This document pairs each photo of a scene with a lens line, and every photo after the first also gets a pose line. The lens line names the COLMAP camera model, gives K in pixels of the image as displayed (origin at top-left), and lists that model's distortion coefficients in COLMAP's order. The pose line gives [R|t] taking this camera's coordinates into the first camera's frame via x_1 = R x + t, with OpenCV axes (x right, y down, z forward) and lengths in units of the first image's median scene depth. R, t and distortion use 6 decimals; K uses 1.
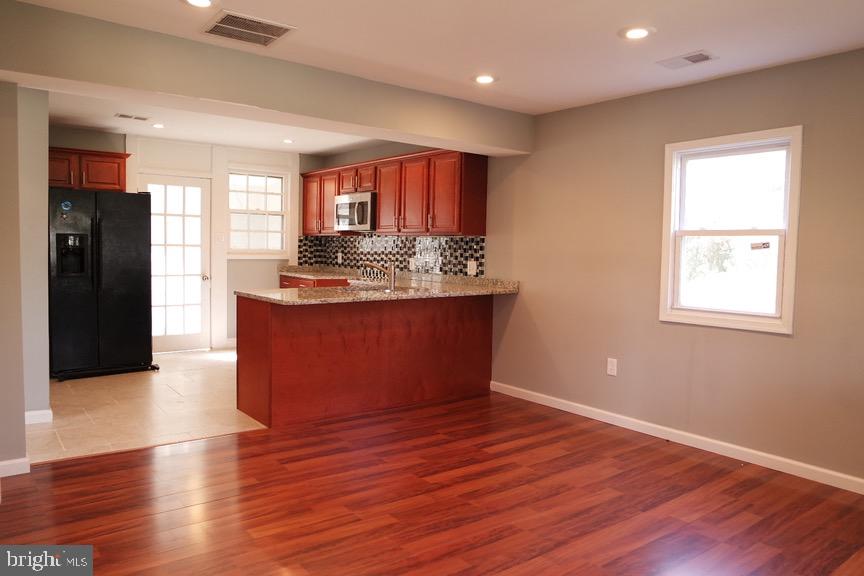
lens RADIAL K [[620.2, 0, 427.2], [0, 620.2, 288.4], [0, 0, 1]] dist [-0.070167, 0.066714]
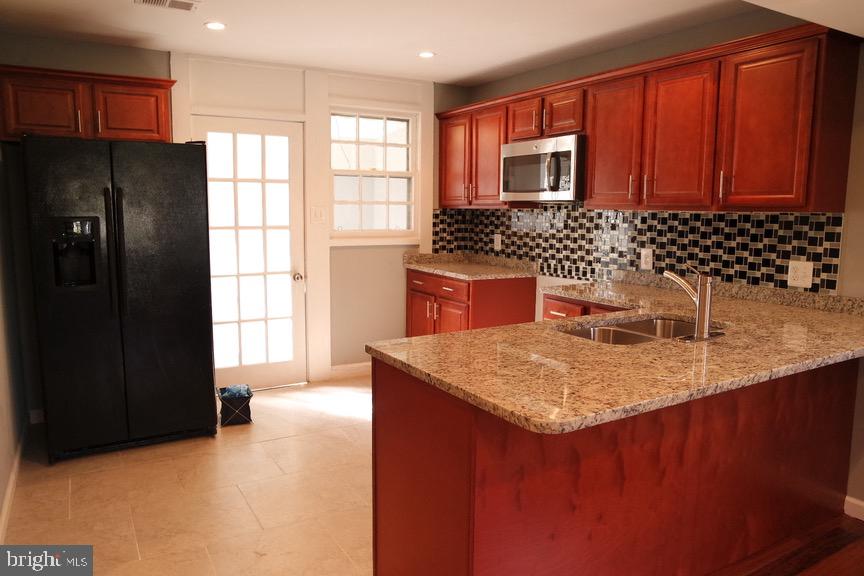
lens RADIAL K [[620.2, 0, 436.4], [0, 620.2, 287.4], [0, 0, 1]] dist [-0.070167, 0.066714]
pose [[0.992922, 0.001379, -0.118760, -0.140256], [0.005518, 0.998317, 0.057725, -0.043679], [0.118640, -0.057971, 0.991244, 0.376481]]
